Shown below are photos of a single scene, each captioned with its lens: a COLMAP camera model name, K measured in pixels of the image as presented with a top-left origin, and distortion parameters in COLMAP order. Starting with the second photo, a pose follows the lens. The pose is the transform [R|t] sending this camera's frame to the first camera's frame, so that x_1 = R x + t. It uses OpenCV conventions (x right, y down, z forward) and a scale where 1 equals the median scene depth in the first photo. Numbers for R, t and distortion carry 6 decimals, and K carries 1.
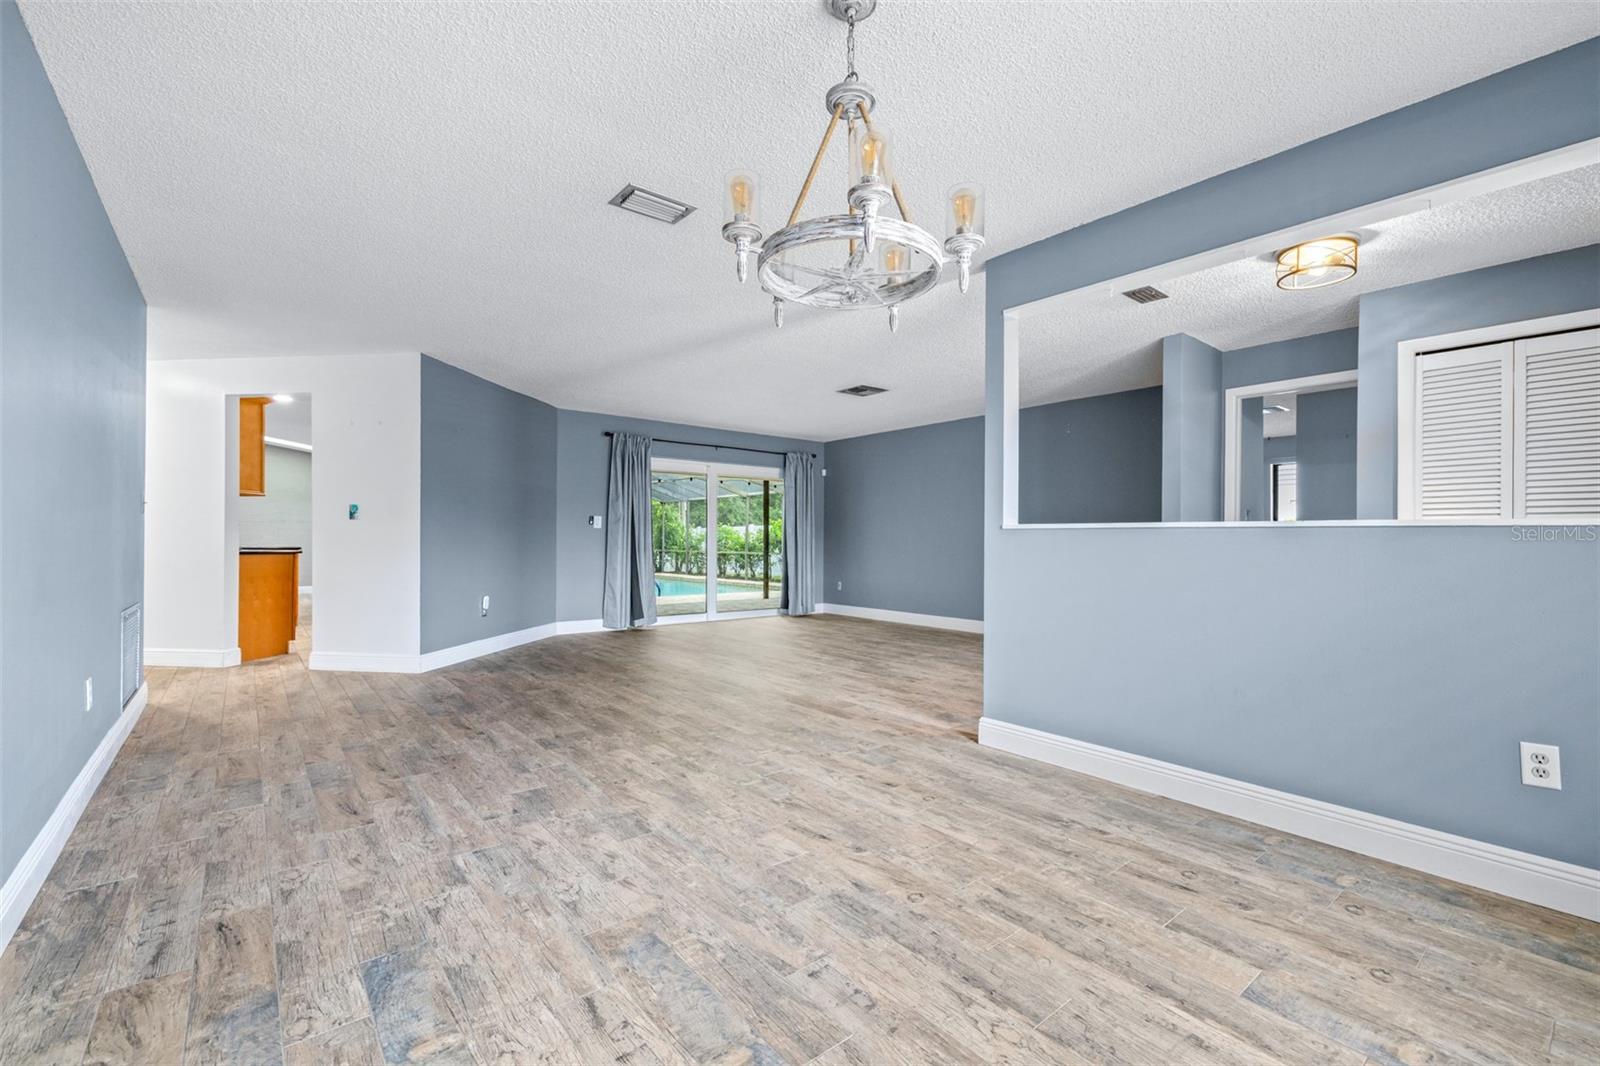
lens RADIAL K [[674.9, 0, 808.8], [0, 674.9, 537.2], [0, 0, 1]] dist [0.001482, -0.000637]
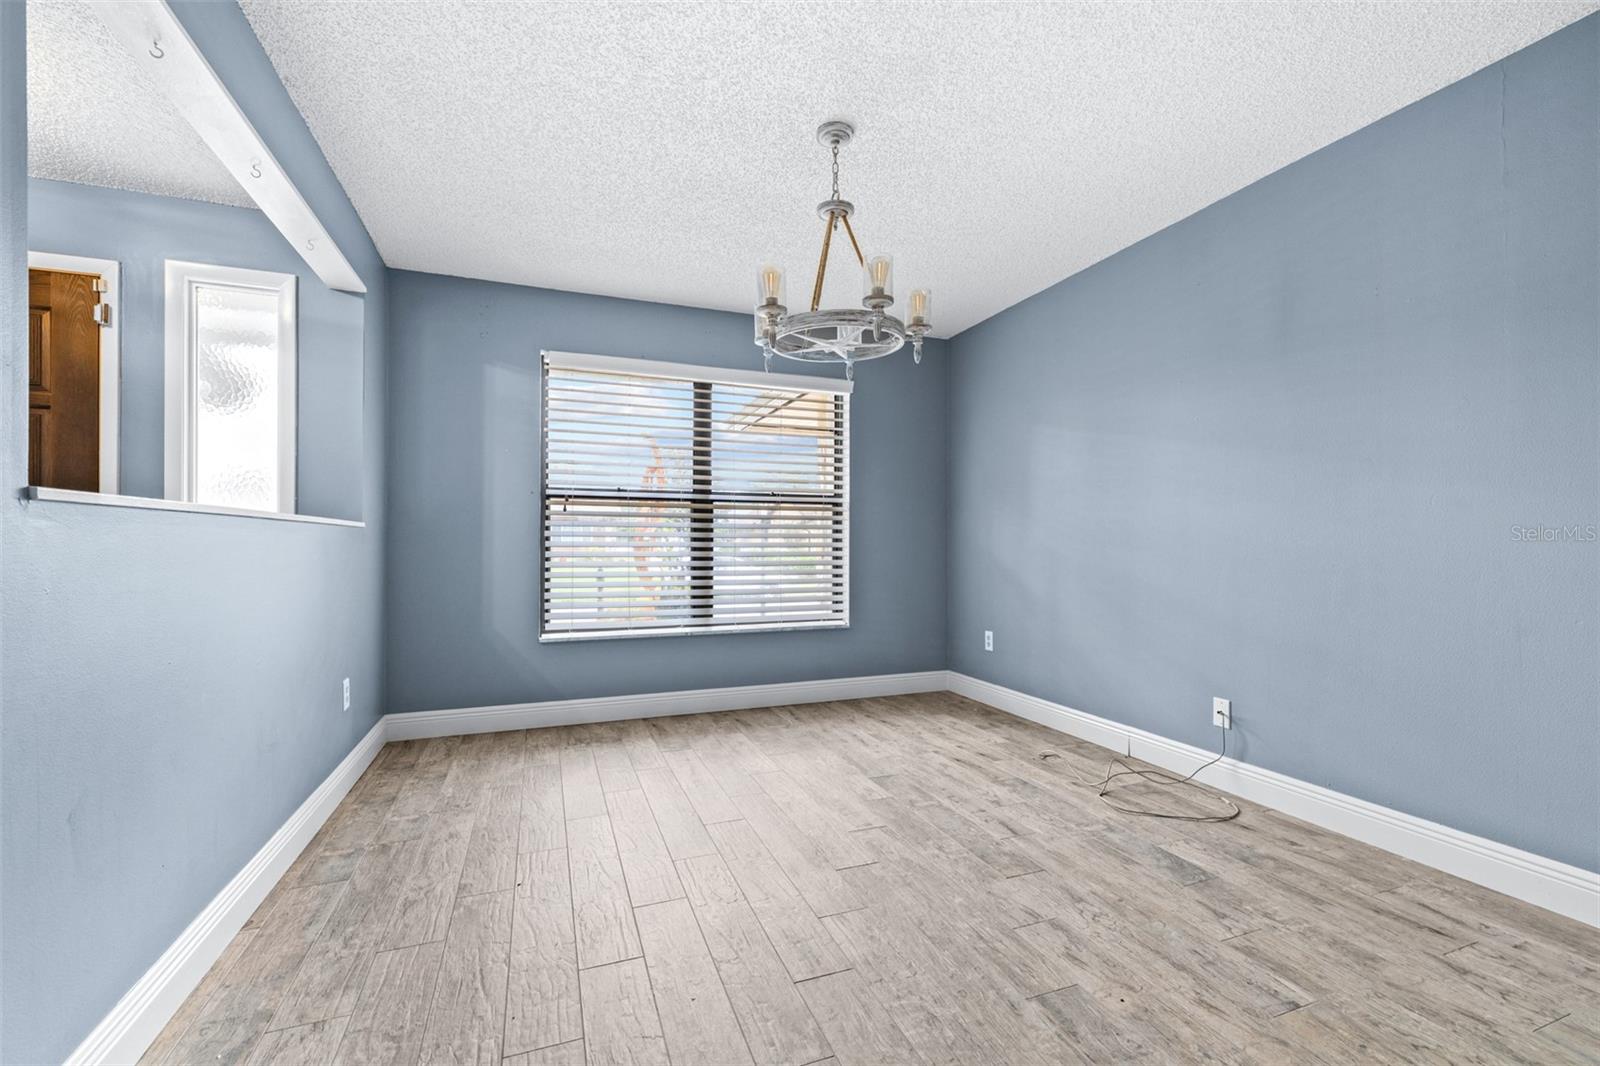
lens RADIAL K [[674.9, 0, 808.8], [0, 674.9, 537.2], [0, 0, 1]] dist [0.001482, -0.000637]
pose [[-0.950500, -0.005368, 0.310677, -0.255889], [-0.007600, 0.999953, -0.005974, 0.010363], [-0.310630, -0.008039, -0.950497, 1.910876]]
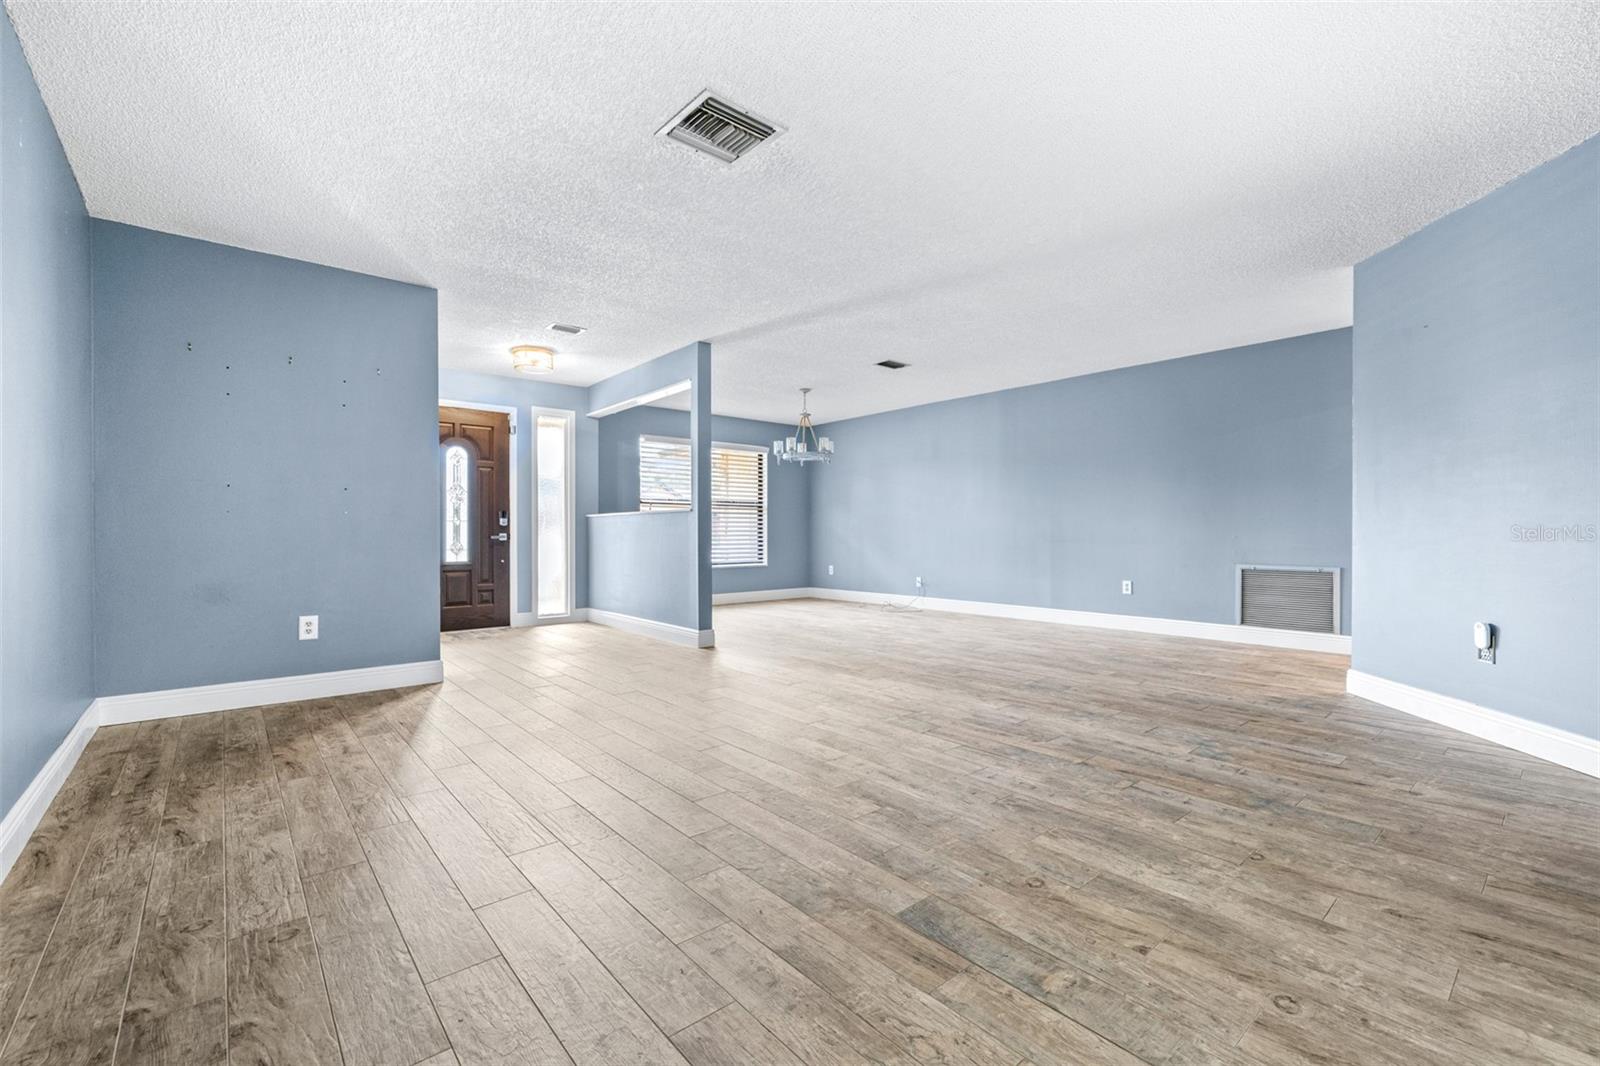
lens RADIAL K [[674.9, 0, 808.8], [0, 674.9, 537.2], [0, 0, 1]] dist [0.001482, -0.000637]
pose [[-0.999685, -0.004276, -0.024719, 0.117742], [-0.004426, 0.999972, 0.006023, 0.063129], [0.024693, 0.006130, -0.999676, 4.274417]]
